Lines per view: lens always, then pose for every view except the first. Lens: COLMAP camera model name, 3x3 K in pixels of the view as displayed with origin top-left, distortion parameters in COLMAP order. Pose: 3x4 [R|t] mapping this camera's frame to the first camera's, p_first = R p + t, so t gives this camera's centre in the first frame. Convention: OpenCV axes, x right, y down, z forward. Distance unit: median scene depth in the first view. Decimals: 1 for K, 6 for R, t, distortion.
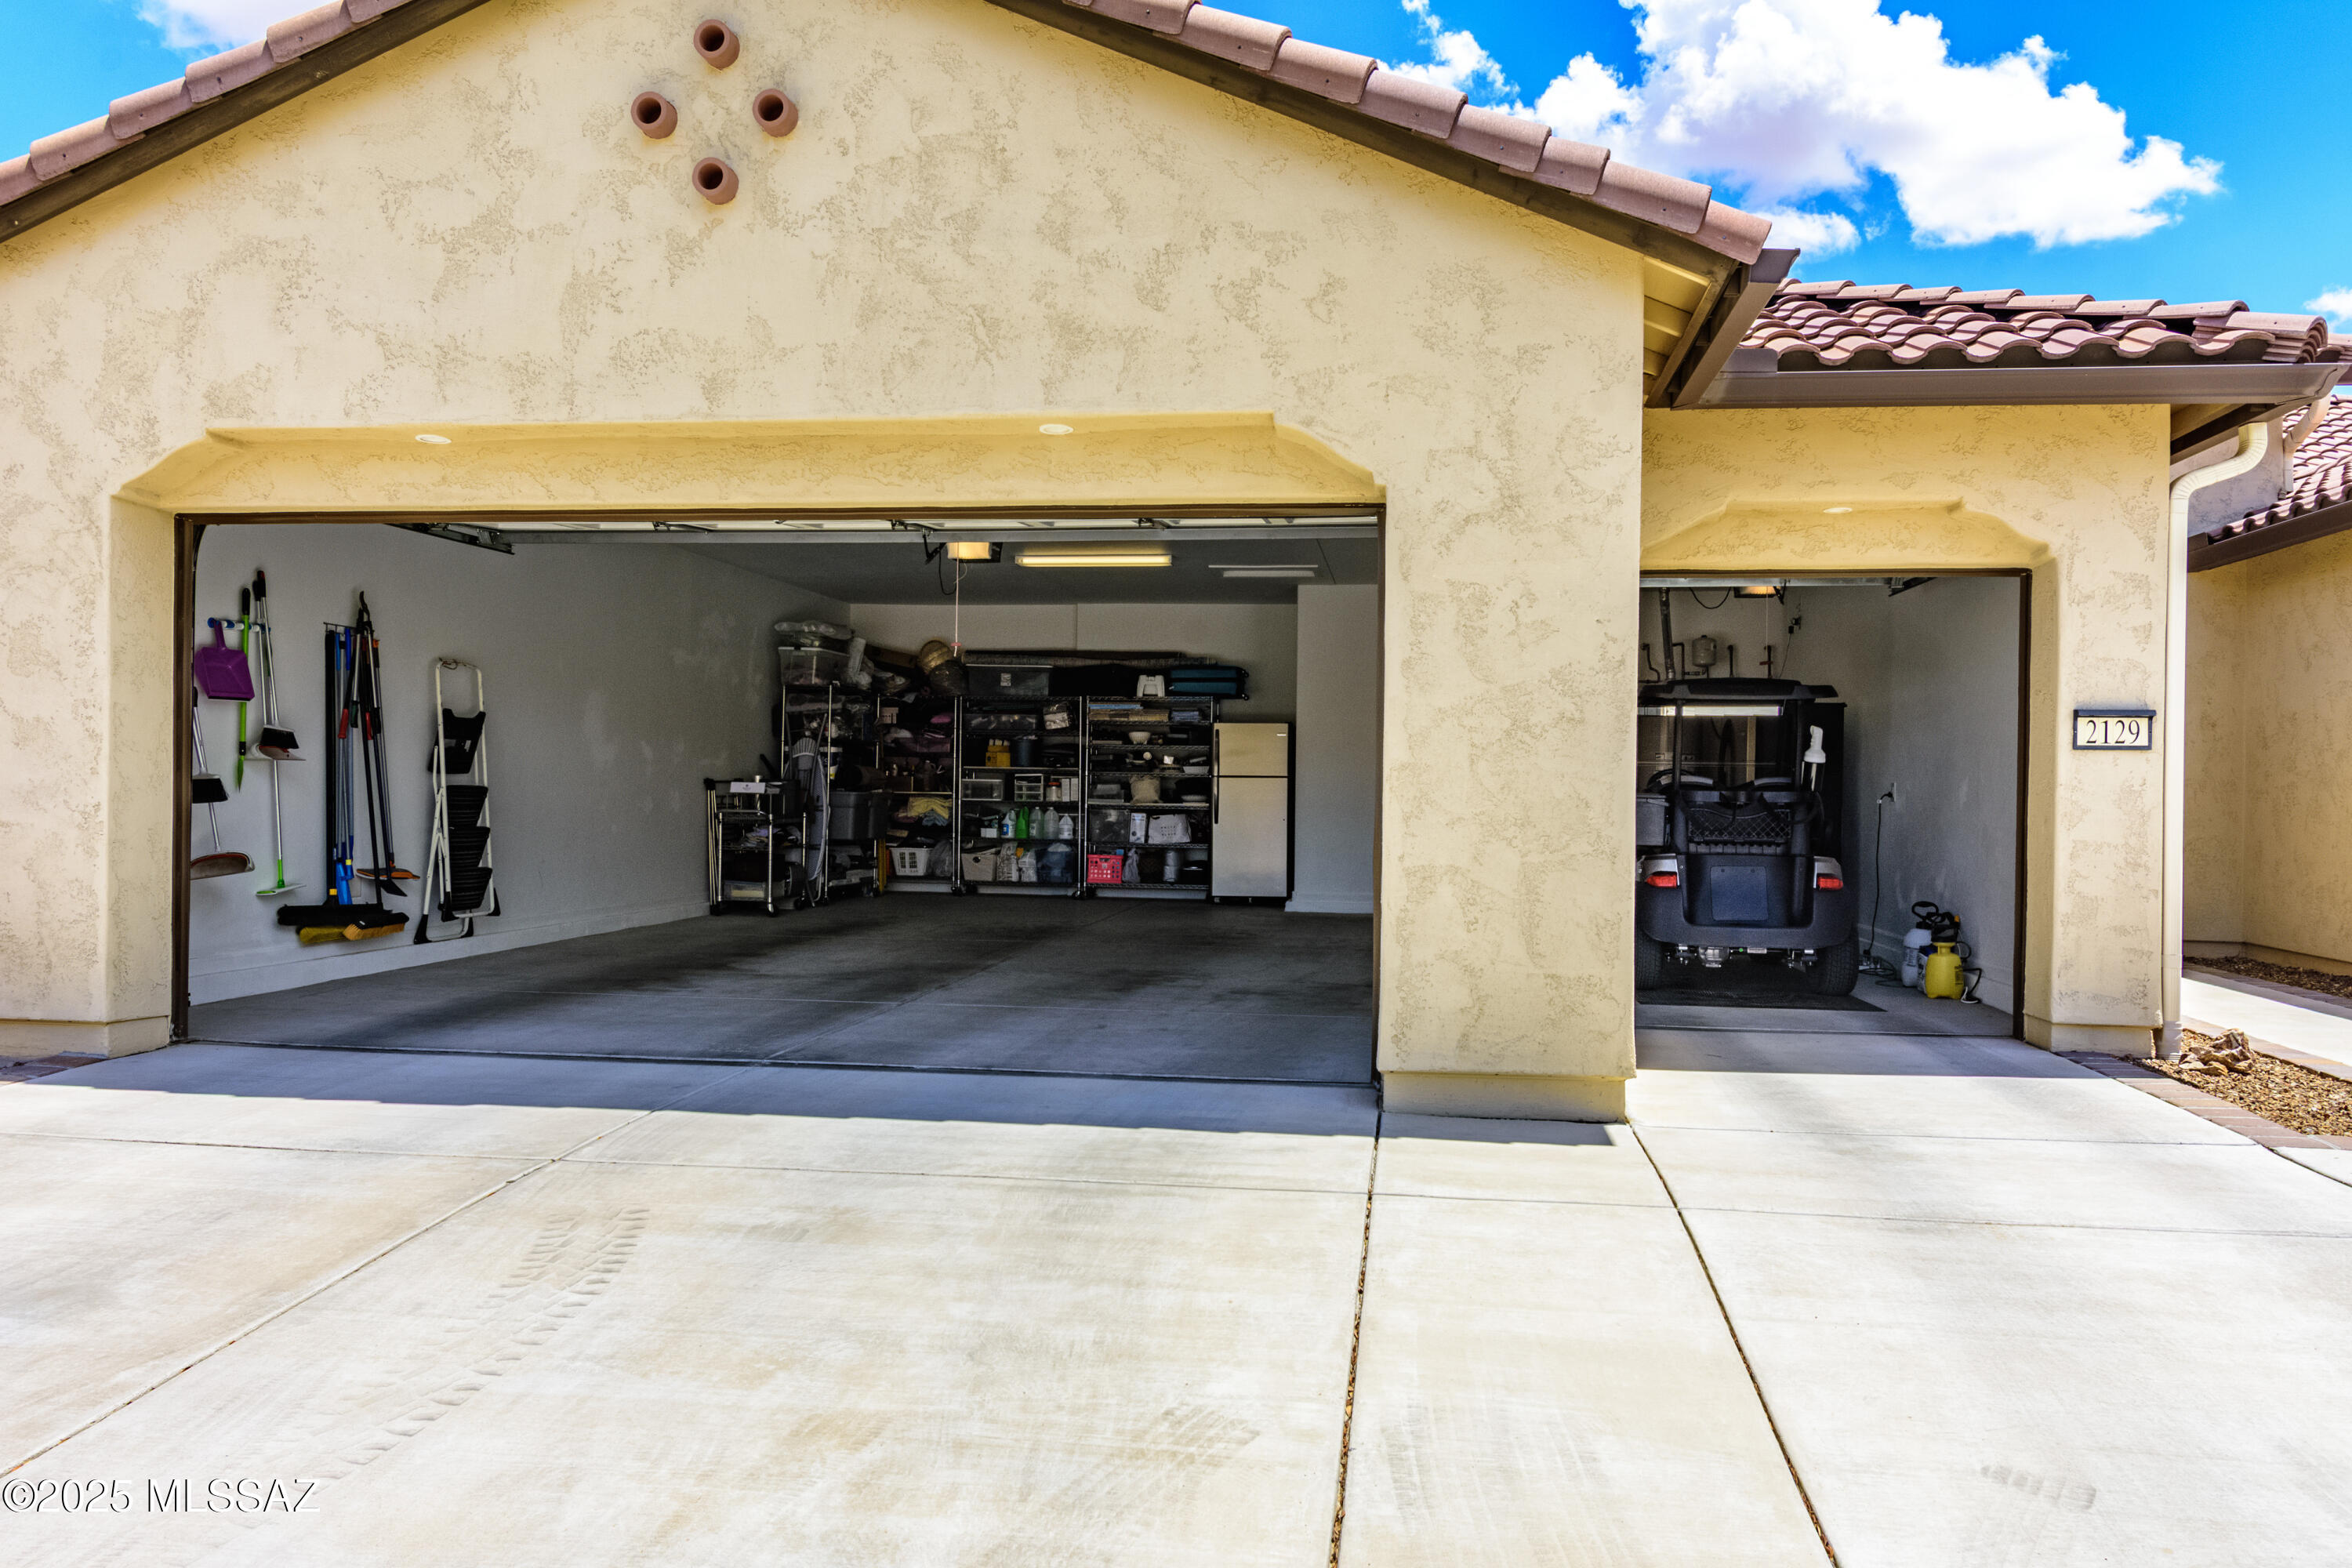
lens RADIAL K [[1698.9, 0, 1188.7], [0, 1698.9, 779.5], [0, 0, 1]] dist [-0.006640, 0.007776]
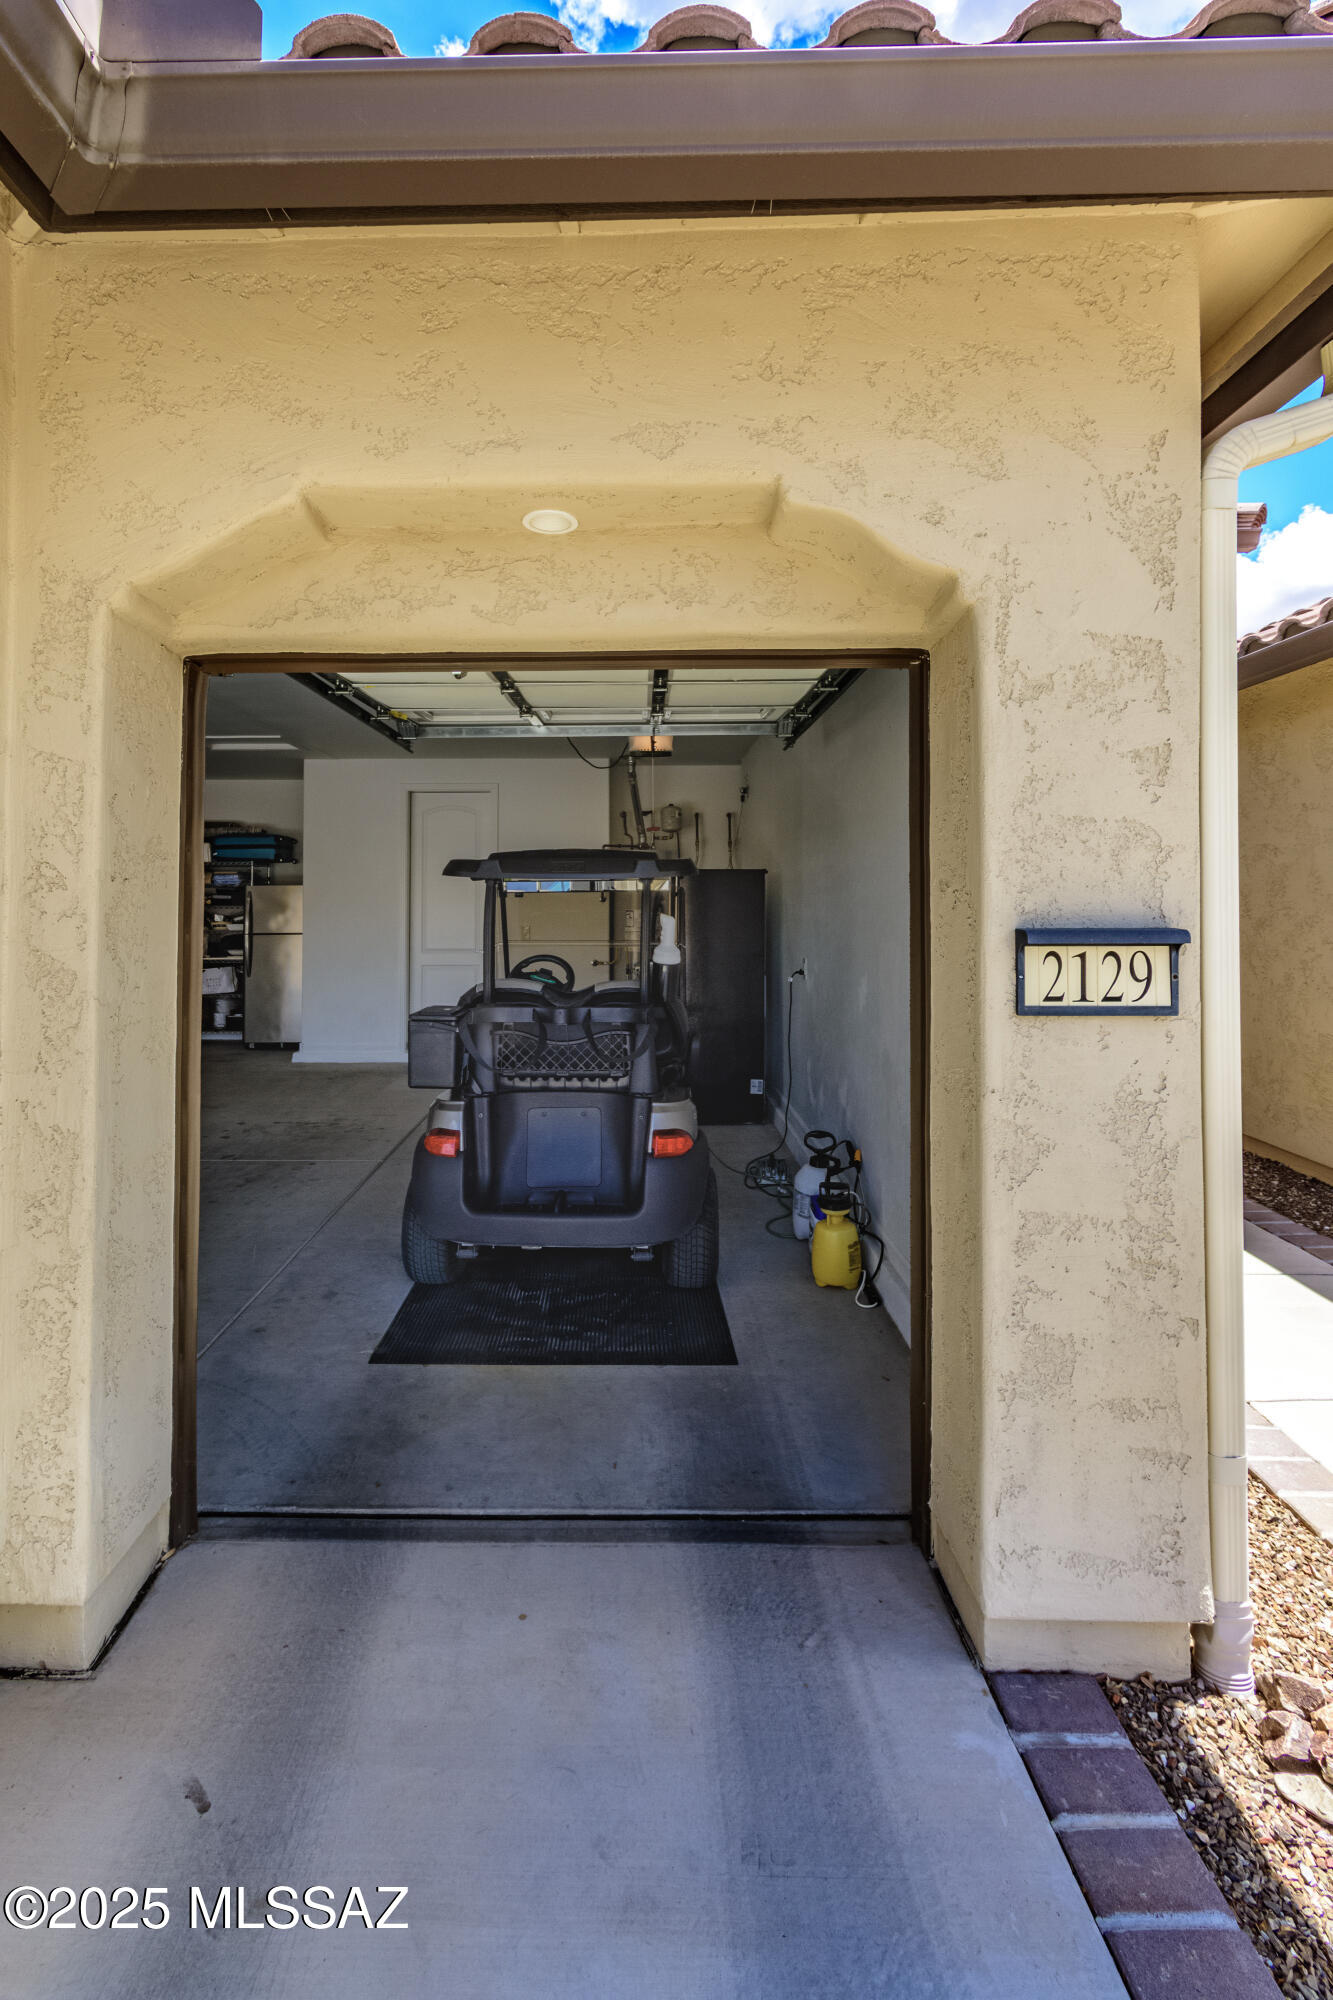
lens RADIAL K [[900.3, 0, 634.9], [0, 900.3, 878.6], [0, 0, 1]] dist [0.000686, -0.000316]
pose [[0.993020, -0.013368, 0.117184, 0.379812], [0.014873, 0.999818, -0.011982, -0.052204], [-0.117002, 0.013641, 0.993038, 0.748688]]
